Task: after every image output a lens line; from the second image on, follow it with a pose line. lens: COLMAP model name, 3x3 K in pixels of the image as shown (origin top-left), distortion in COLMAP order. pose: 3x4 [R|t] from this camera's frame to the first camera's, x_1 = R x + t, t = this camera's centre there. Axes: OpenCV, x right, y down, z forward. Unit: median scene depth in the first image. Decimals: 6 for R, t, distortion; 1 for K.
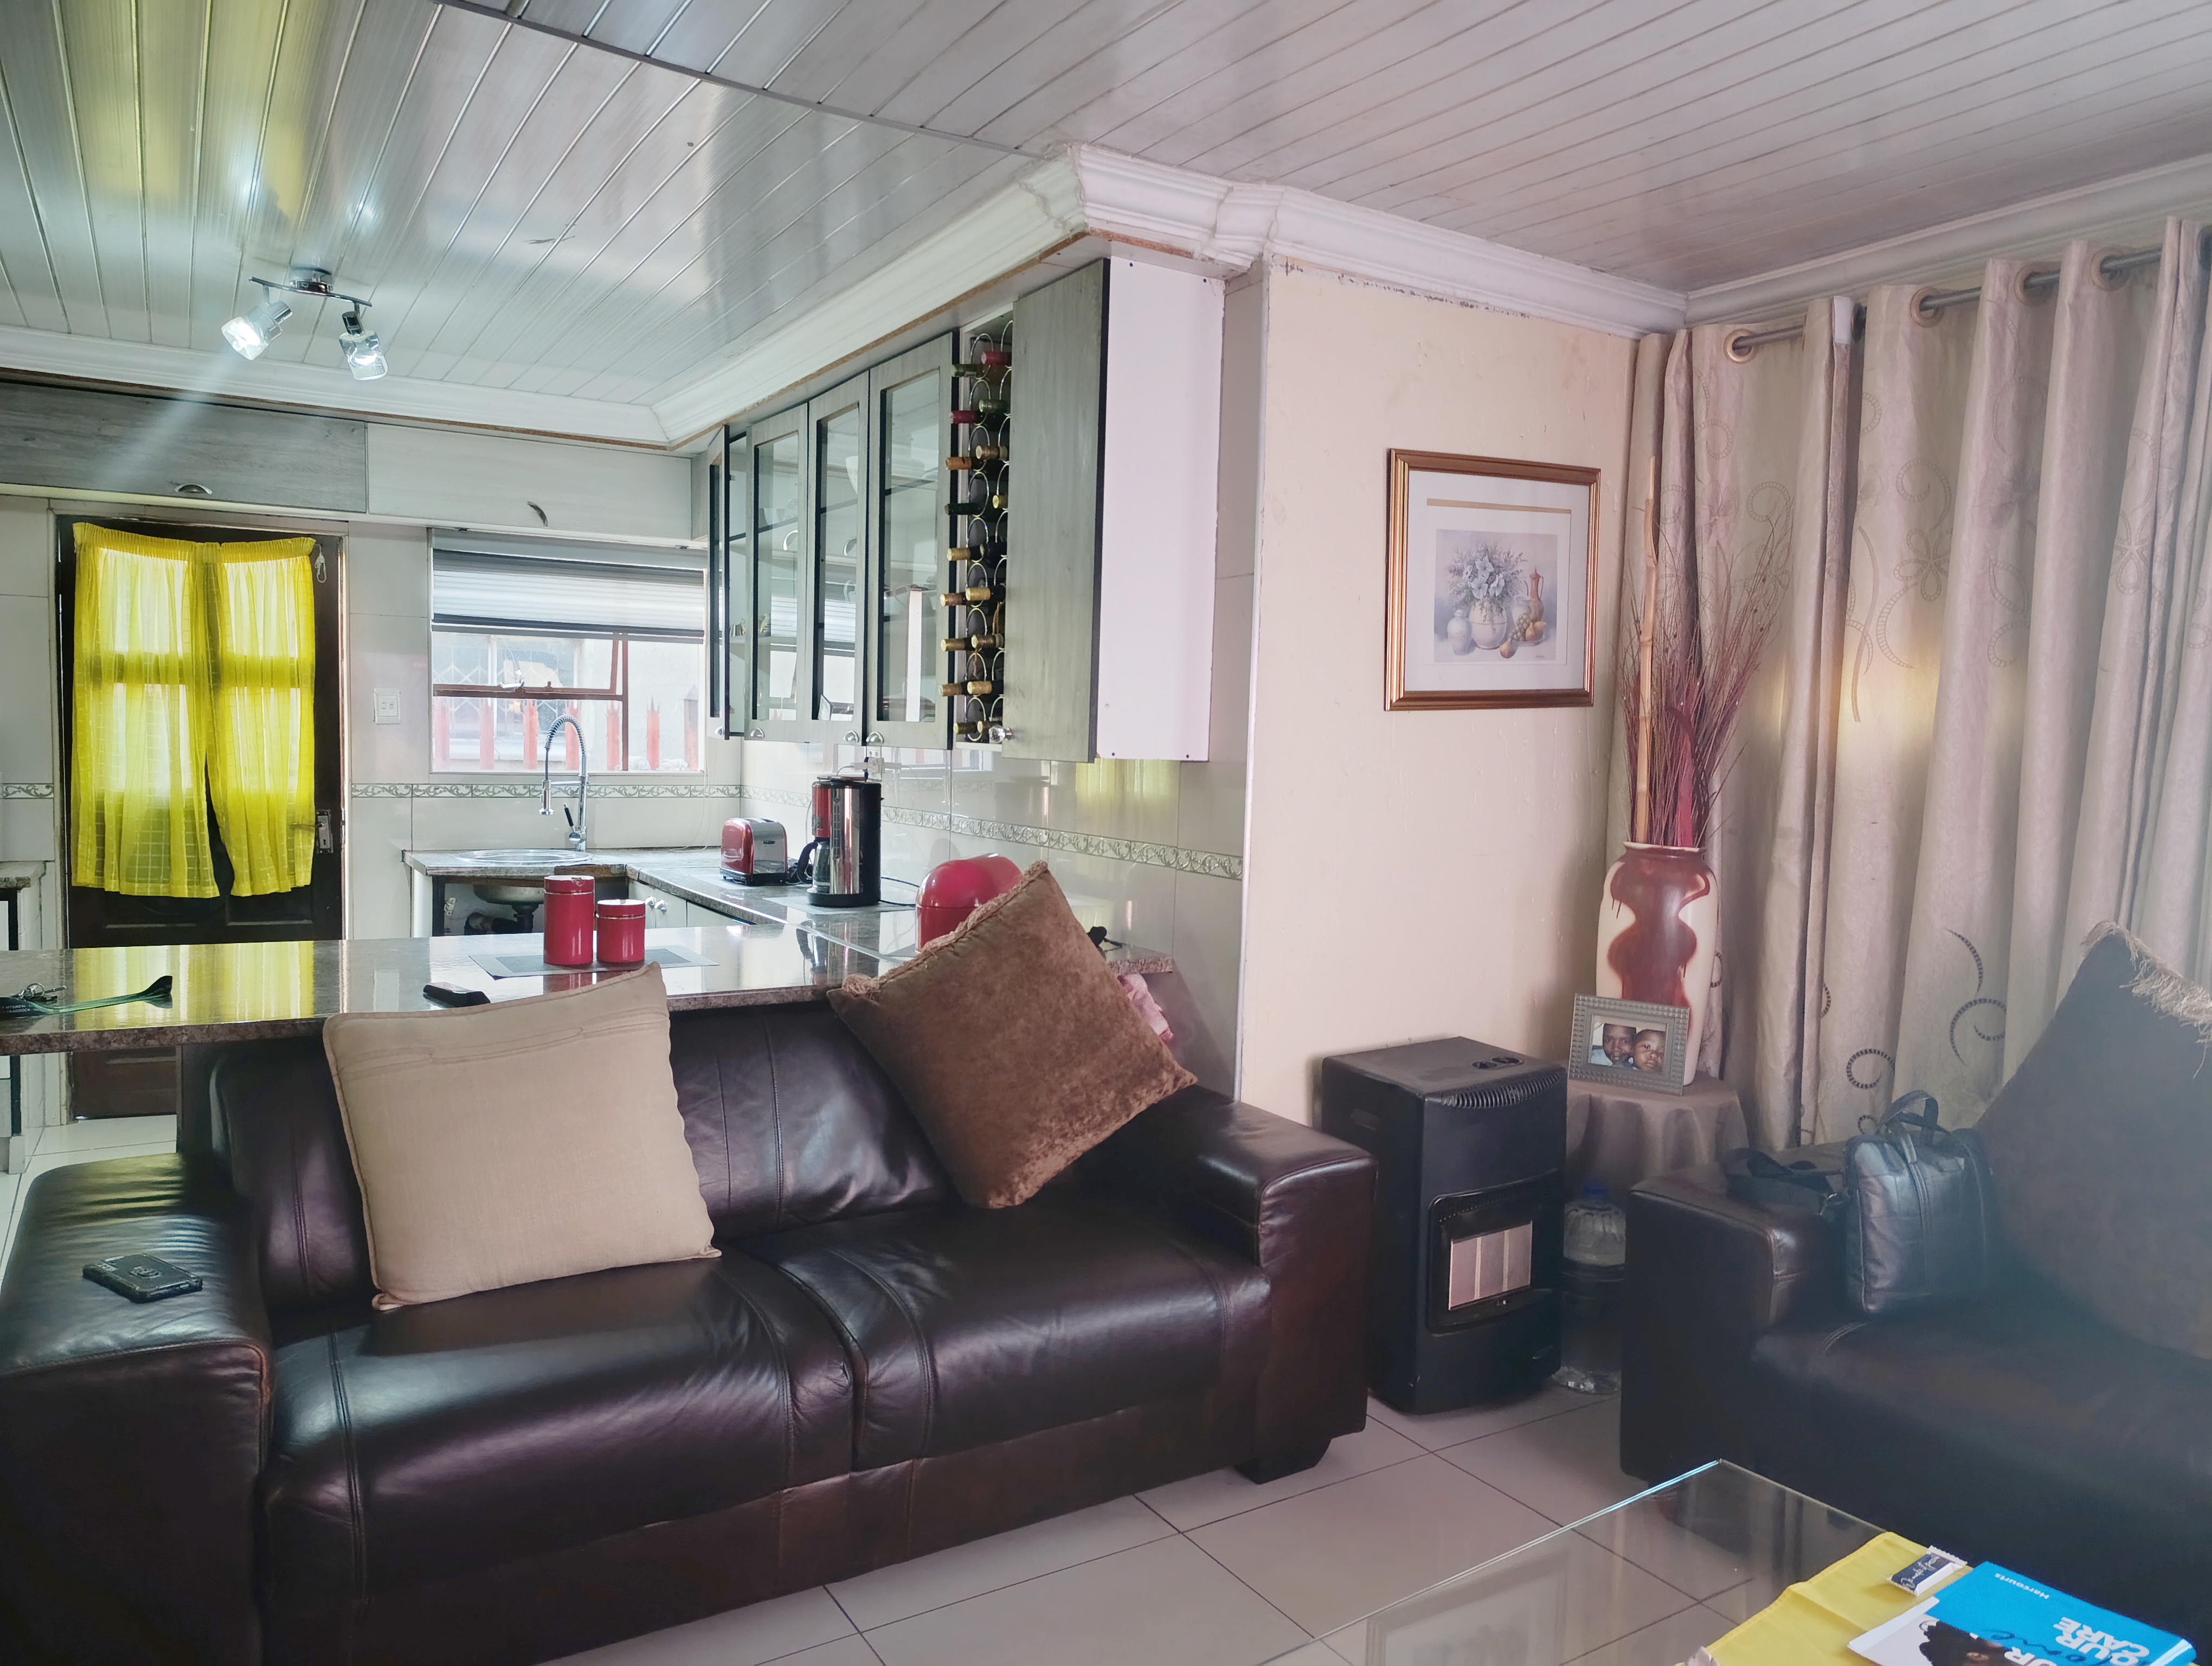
lens RADIAL K [[1513.5, 0, 1094.4], [0, 1513.5, 829.2], [0, 0, 1]] dist [0.040162, -0.044886]
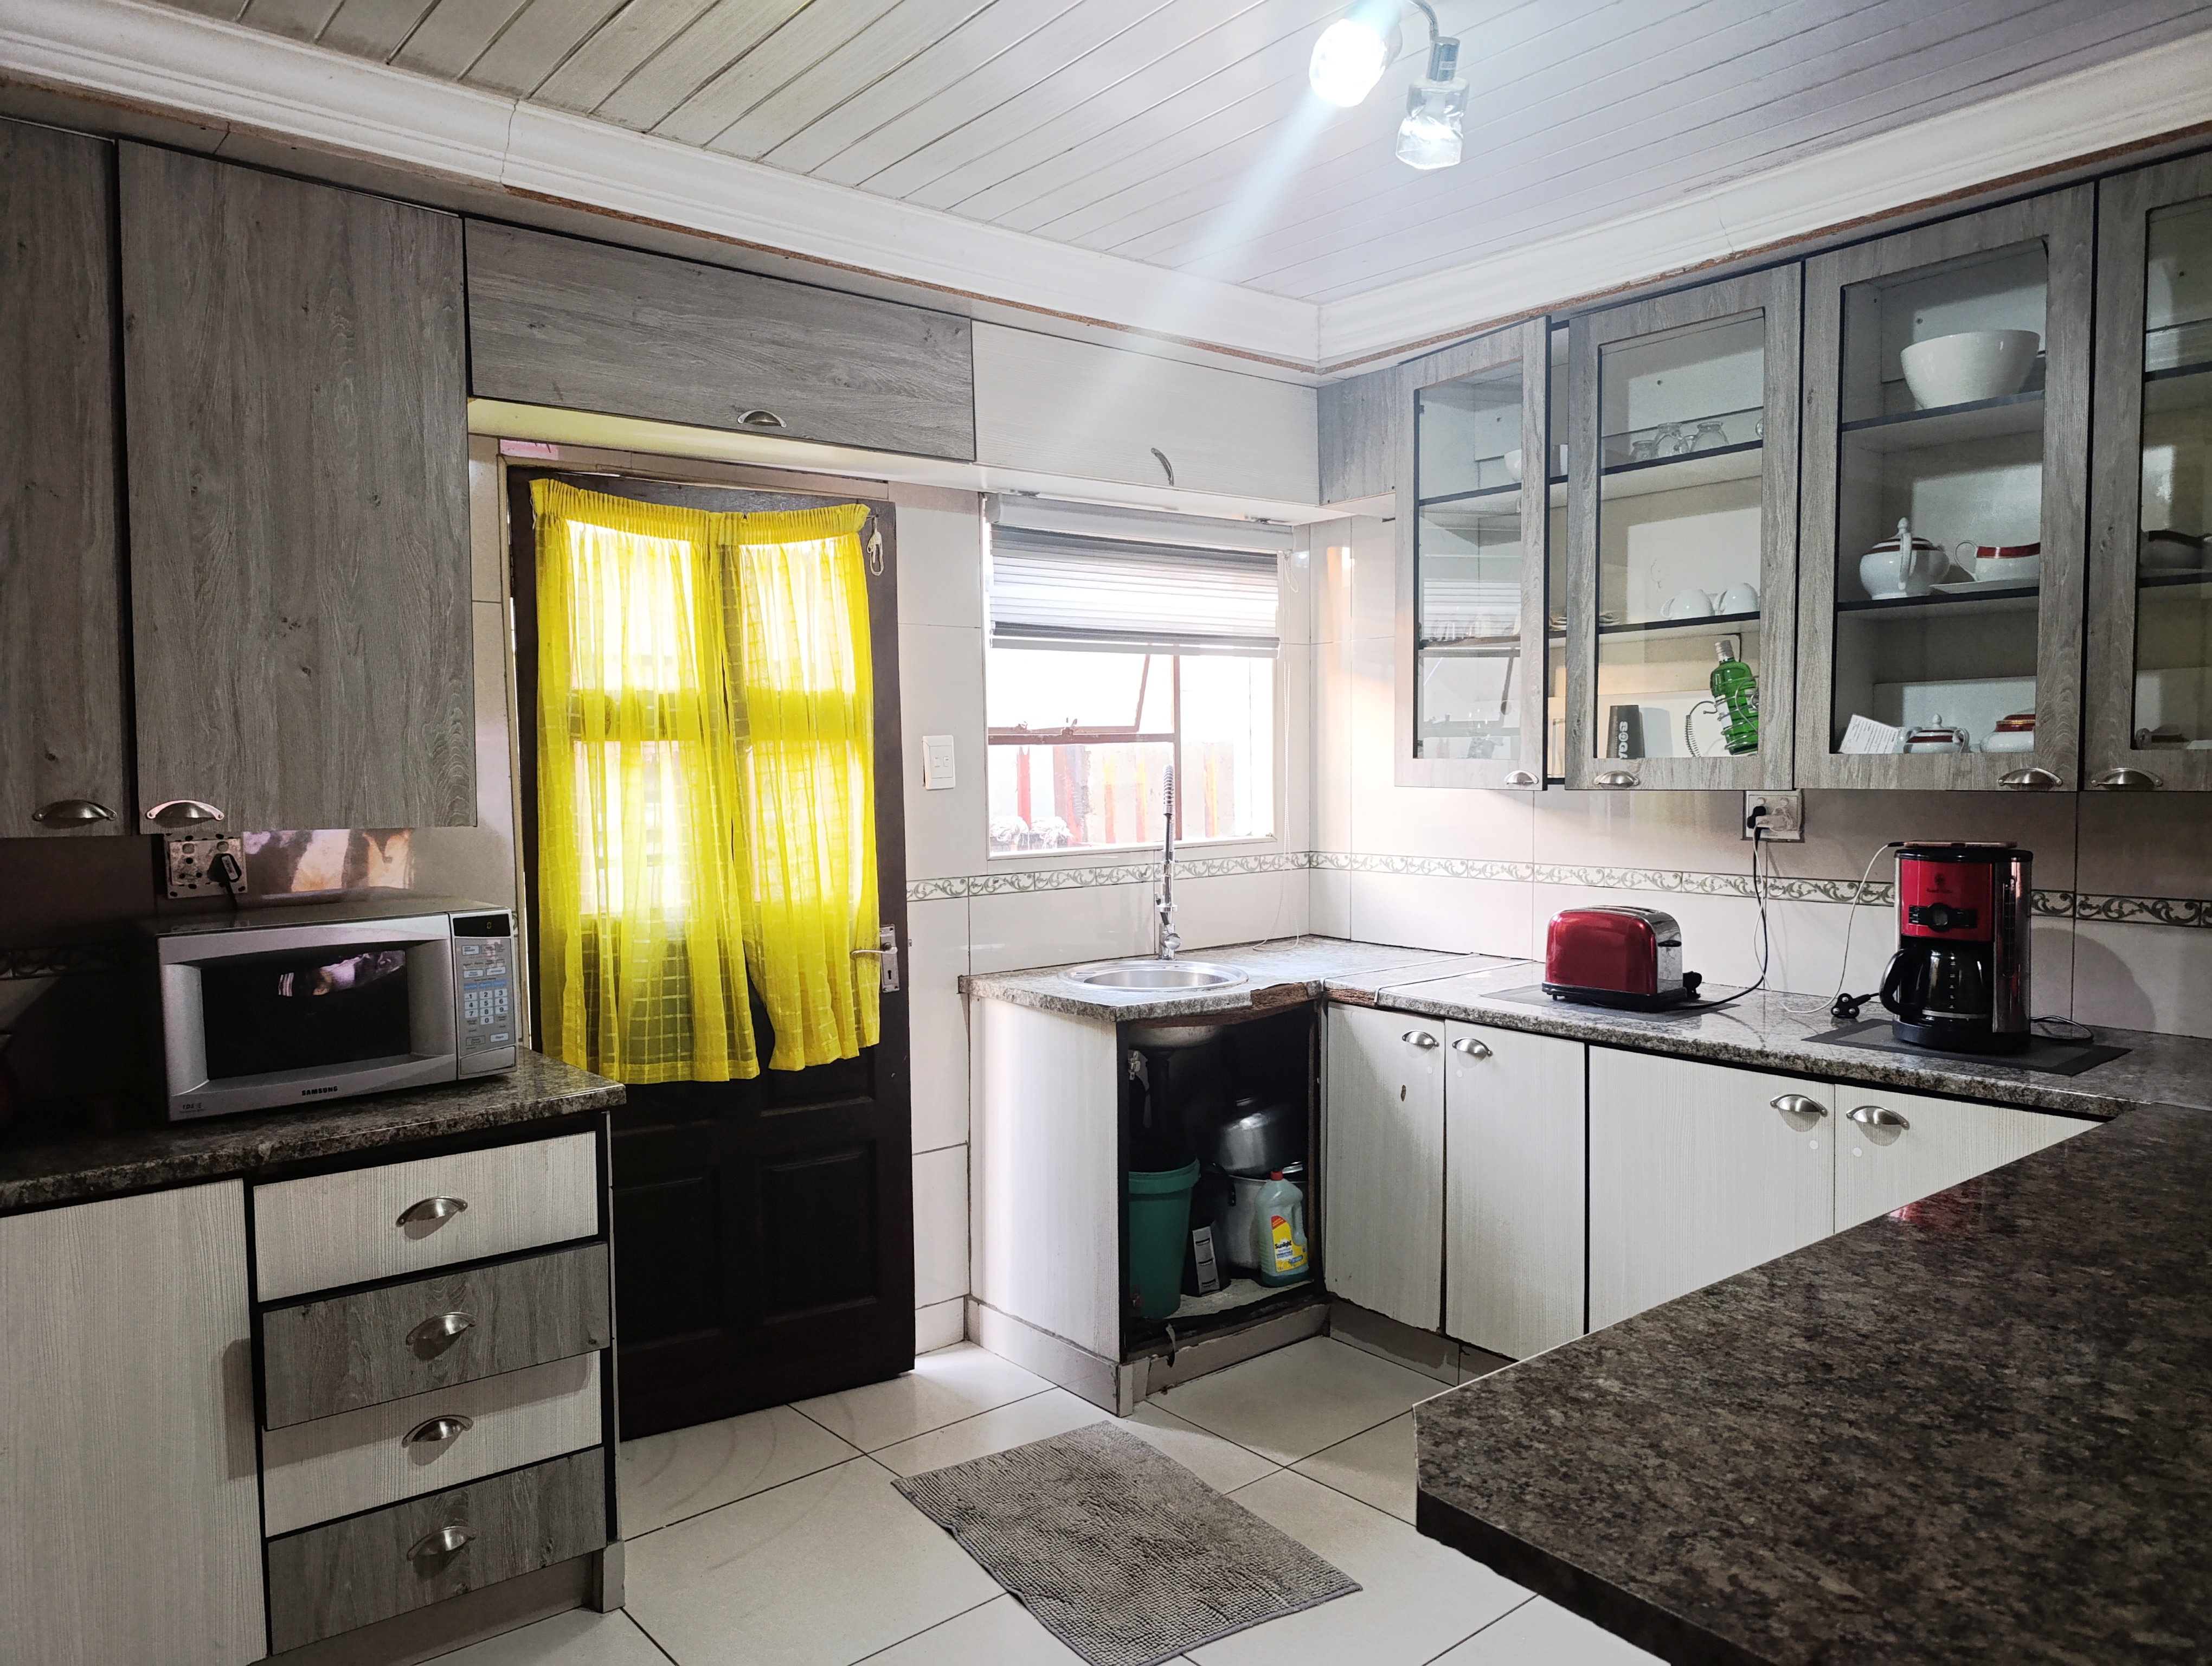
lens RADIAL K [[1513.5, 0, 1090.8], [0, 1513.5, 847.7], [0, 0, 1]] dist [0.040162, -0.044886]
pose [[0.988426, -0.047836, 0.143966, -0.522113], [0.048444, 0.998826, -0.000718, -0.042027], [-0.143763, 0.007684, 0.989582, 0.357068]]
